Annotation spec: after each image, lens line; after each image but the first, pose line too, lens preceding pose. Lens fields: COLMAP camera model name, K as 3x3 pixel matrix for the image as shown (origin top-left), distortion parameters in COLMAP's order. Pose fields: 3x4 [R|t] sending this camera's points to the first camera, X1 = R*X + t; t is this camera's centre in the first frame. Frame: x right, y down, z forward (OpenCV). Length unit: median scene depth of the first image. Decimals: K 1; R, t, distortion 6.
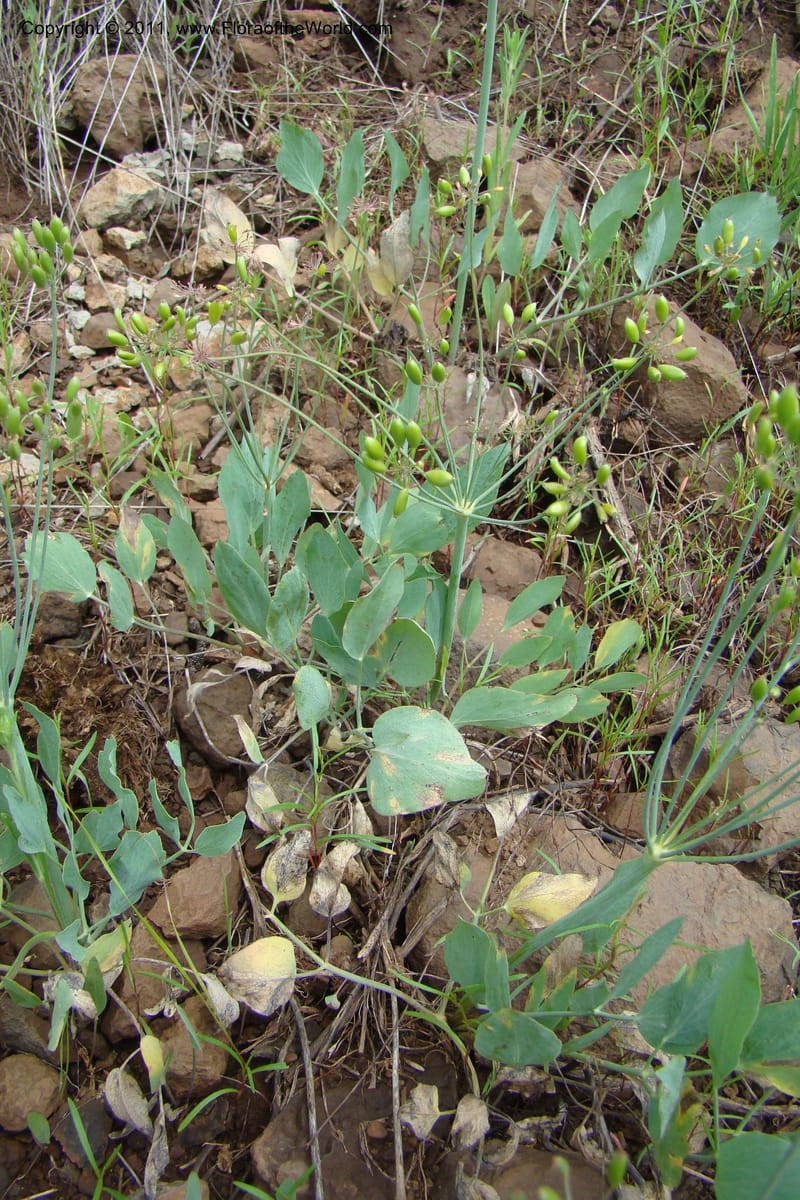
lens RADIAL K [[1095.9, 0, 400.0], [0, 1095.9, 600.0], [0, 0, 1]] dist [-0.178852, 0.097316]
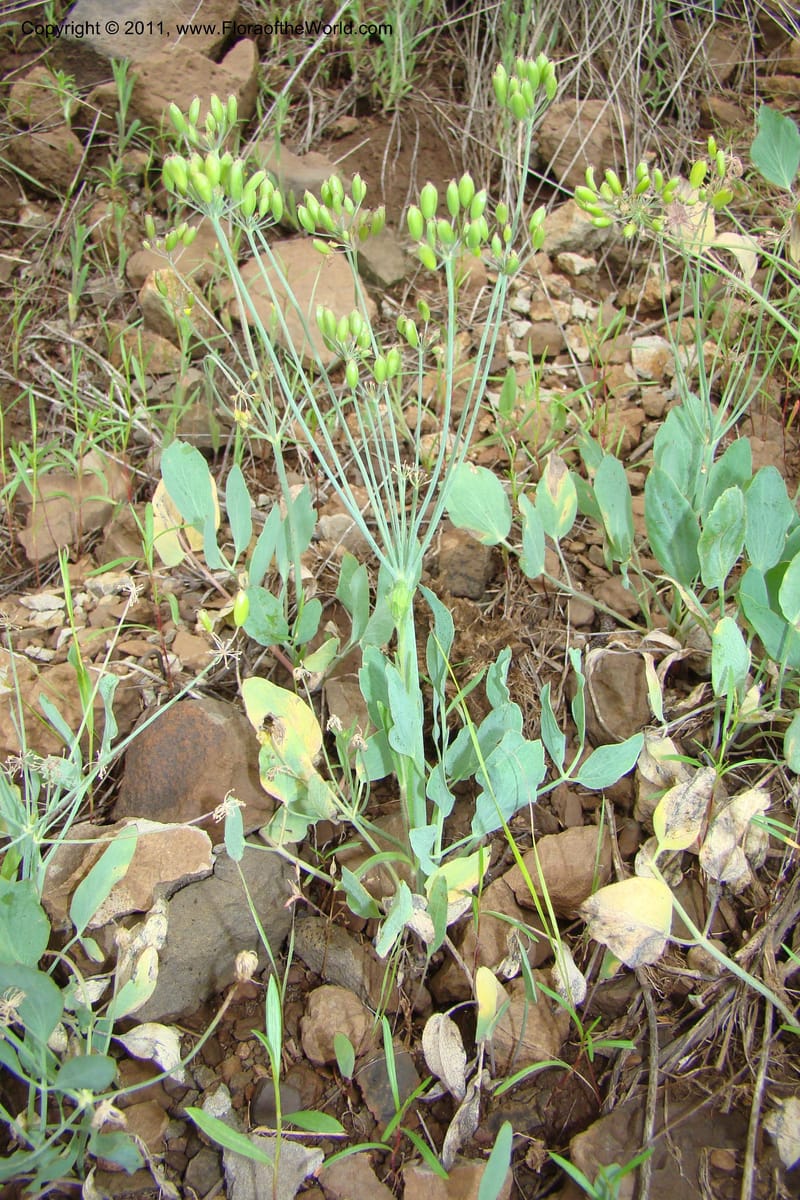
lens RADIAL K [[1100.5, 0, 400.0], [0, 1100.5, 600.0], [0, 0, 1]] dist [-0.182152, 0.102067]
pose [[0.927304, 0.136820, -0.348407, -0.018984], [-0.174878, 0.981328, -0.080079, 0.104809], [0.330946, 0.135186, 0.933916, 0.052884]]
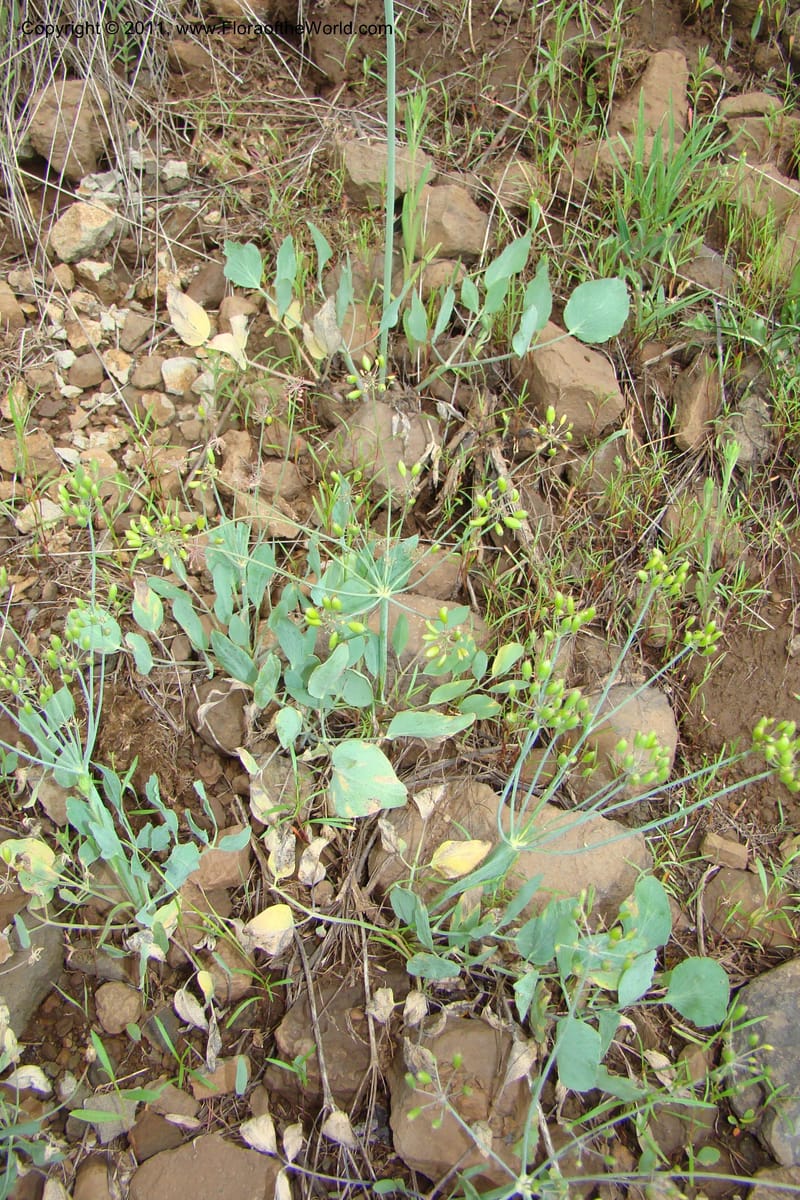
lens RADIAL K [[1095.9, 0, 400.0], [0, 1095.9, 600.0], [0, 0, 1]] dist [-0.178852, 0.097316]
pose [[0.997006, -0.076466, 0.011477, 0.039033], [0.073924, 0.986144, 0.148512, -0.176692], [-0.022674, -0.147218, 0.988844, -0.248098]]
